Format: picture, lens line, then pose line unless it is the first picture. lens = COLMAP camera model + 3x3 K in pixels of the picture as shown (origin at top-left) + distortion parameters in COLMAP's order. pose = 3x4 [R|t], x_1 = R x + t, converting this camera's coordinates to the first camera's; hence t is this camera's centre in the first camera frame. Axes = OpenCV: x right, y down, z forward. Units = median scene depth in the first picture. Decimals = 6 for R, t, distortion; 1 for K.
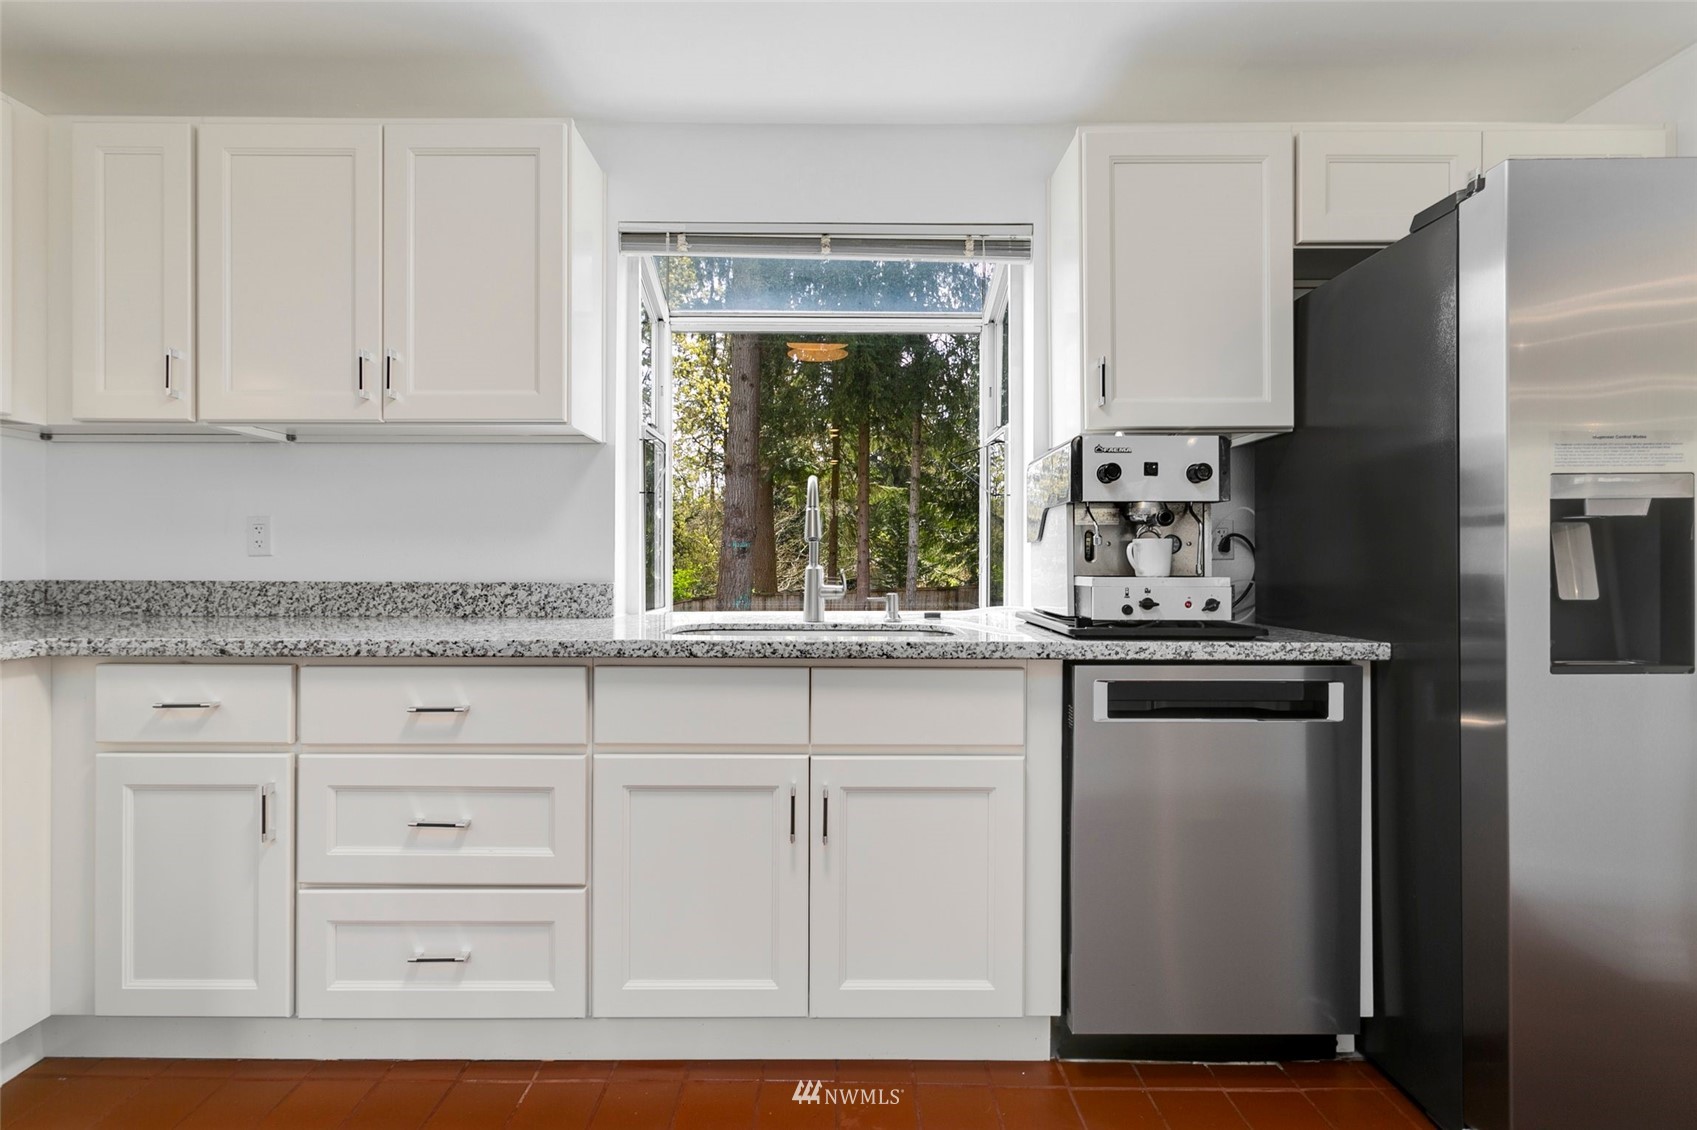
lens RADIAL K [[797.1, 0, 848.5], [0, 797.1, 560.4], [0, 0, 1]] dist [-0.003294, 0.000102]
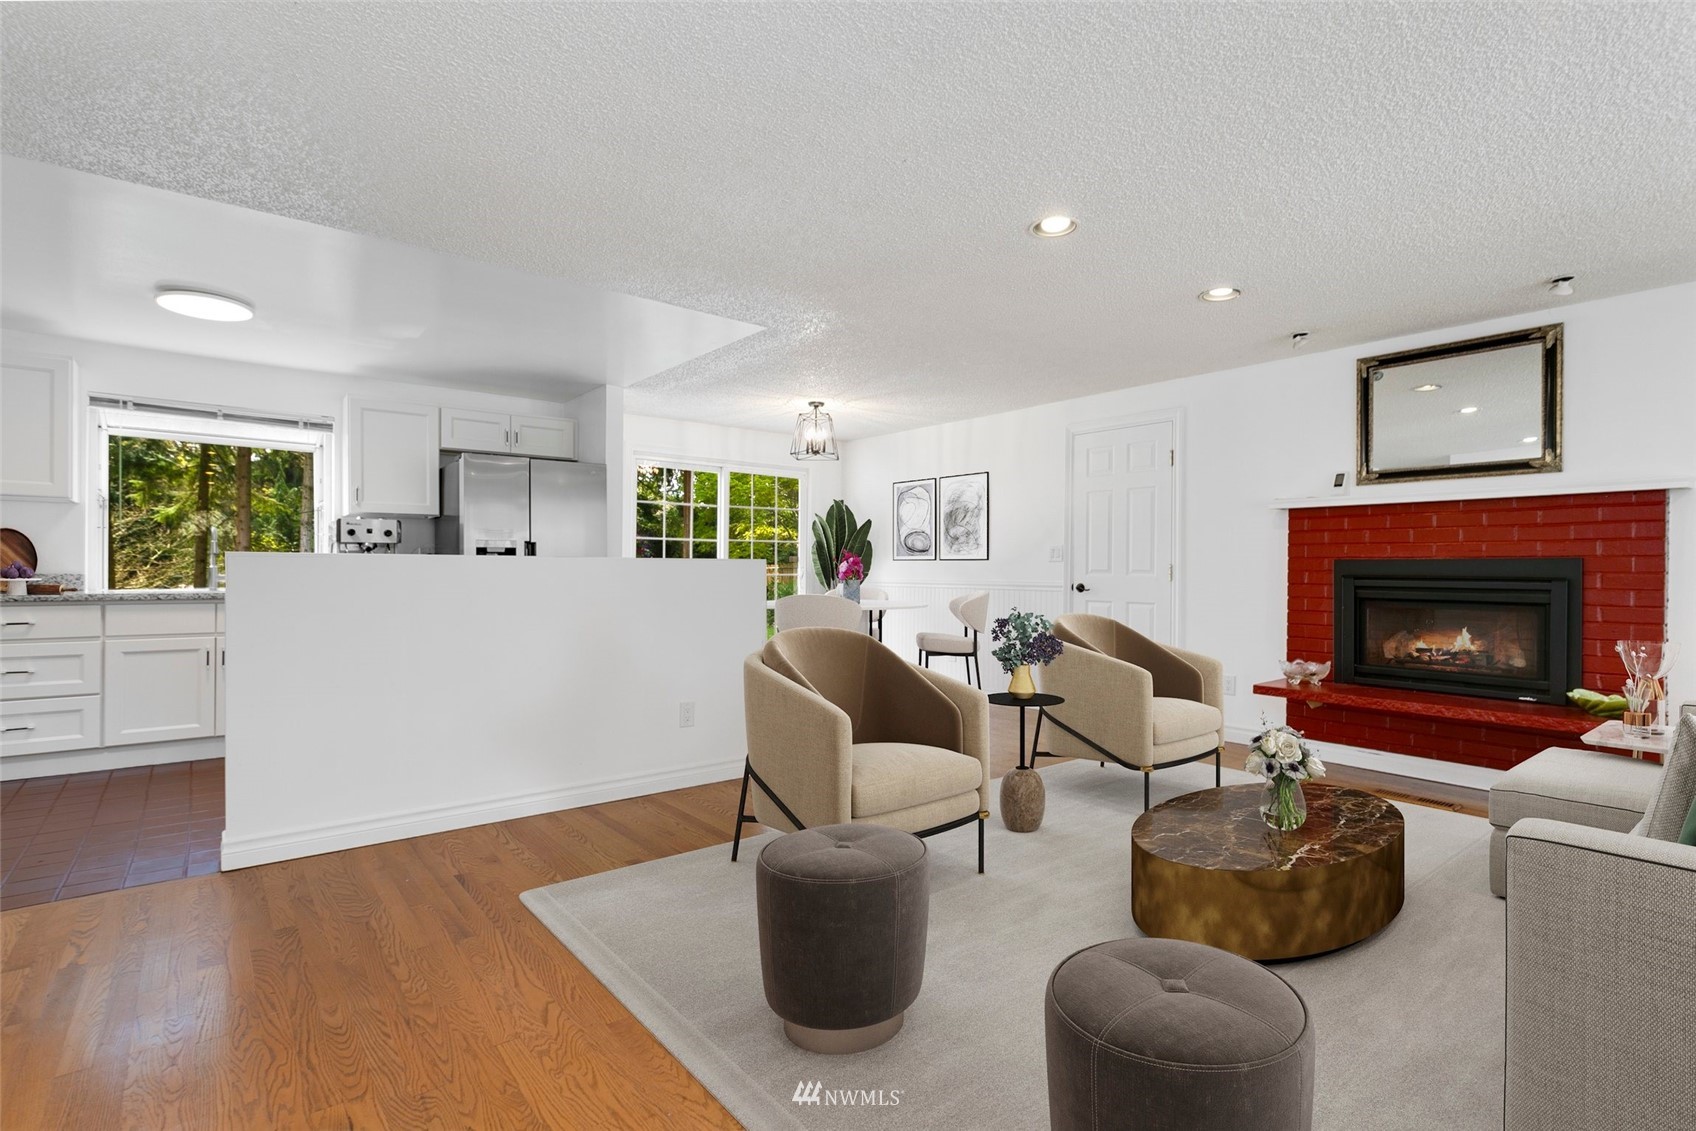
lens RADIAL K [[796.6, 0, 840.9], [0, 796.6, 568.5], [0, 0, 1]] dist [-0.003294, 0.000102]
pose [[0.786380, 0.003357, 0.617734, -0.044480], [-0.002184, 0.999994, -0.002655, 0.020469], [-0.617740, 0.000739, 0.786382, -2.186940]]
